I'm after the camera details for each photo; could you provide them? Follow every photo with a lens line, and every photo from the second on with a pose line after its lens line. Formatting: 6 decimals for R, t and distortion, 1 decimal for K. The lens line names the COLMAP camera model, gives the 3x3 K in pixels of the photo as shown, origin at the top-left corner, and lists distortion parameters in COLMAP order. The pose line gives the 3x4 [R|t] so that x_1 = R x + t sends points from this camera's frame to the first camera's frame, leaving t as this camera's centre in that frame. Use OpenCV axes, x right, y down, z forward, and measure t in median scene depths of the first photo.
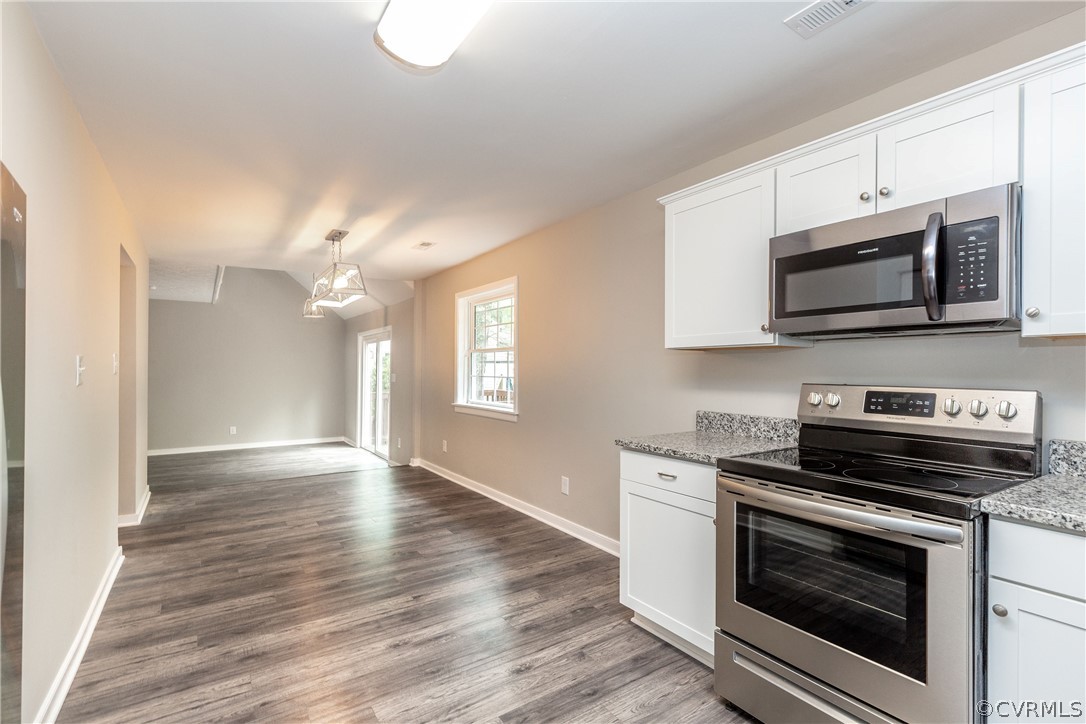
lens RADIAL K [[493.1, 0, 543.7], [0, 493.1, 362.3], [0, 0, 1]] dist [0.006519, -0.002688]
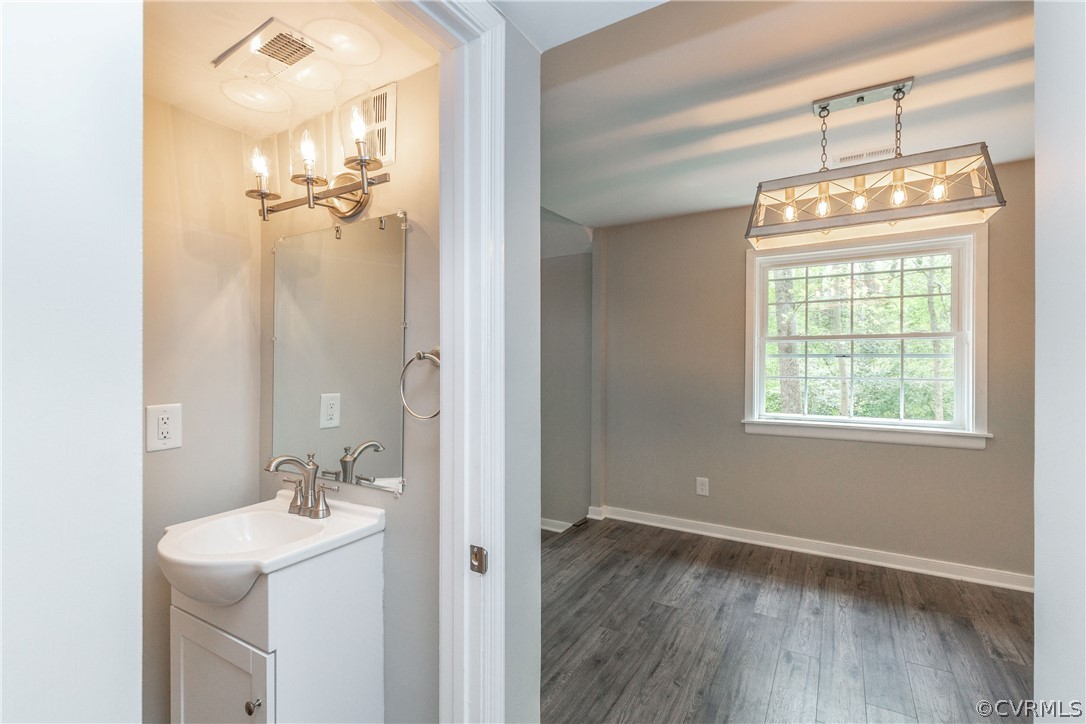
lens RADIAL K [[493.1, 0, 544.3], [0, 493.1, 365.4], [0, 0, 1]] dist [0.006519, -0.002688]
pose [[0.910523, -0.010134, 0.413334, -0.801249], [0.000110, 0.999705, 0.024268, -0.002517], [-0.413458, -0.022051, 0.910256, 0.624387]]
